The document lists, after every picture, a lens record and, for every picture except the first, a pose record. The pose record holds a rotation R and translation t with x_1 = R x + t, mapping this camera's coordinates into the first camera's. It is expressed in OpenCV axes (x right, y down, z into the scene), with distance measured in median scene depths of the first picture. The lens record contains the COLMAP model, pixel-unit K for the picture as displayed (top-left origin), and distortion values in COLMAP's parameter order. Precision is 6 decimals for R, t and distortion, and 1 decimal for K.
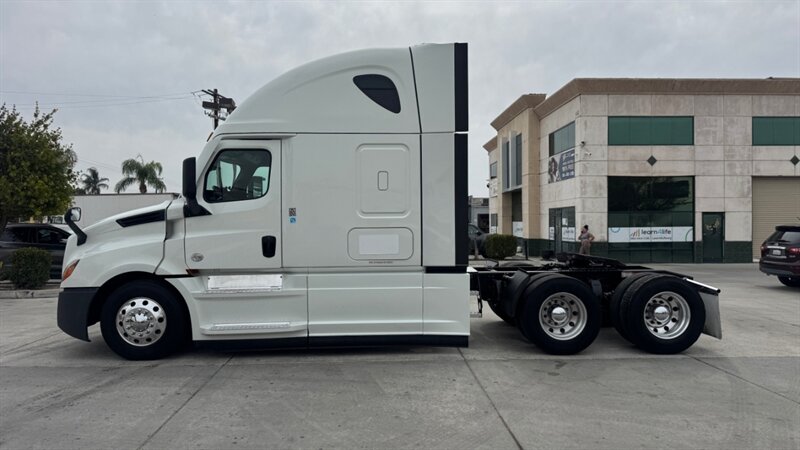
lens RADIAL K [[573.6, 0, 401.2], [0, 573.6, 228.0], [0, 0, 1]] dist [0.037009, -0.003152]
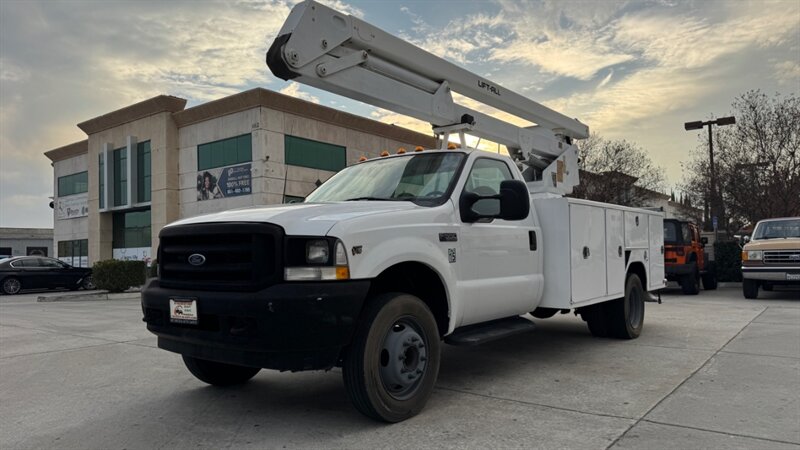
lens RADIAL K [[558.1, 0, 400.6], [0, 558.1, 226.7], [0, 0, 1]] dist [0.033476, -0.003195]
pose [[0.634107, 0.029418, 0.772686, -0.240705], [0.024486, 0.998011, -0.058091, 0.022031], [-0.772858, 0.055756, 0.632125, 0.257374]]
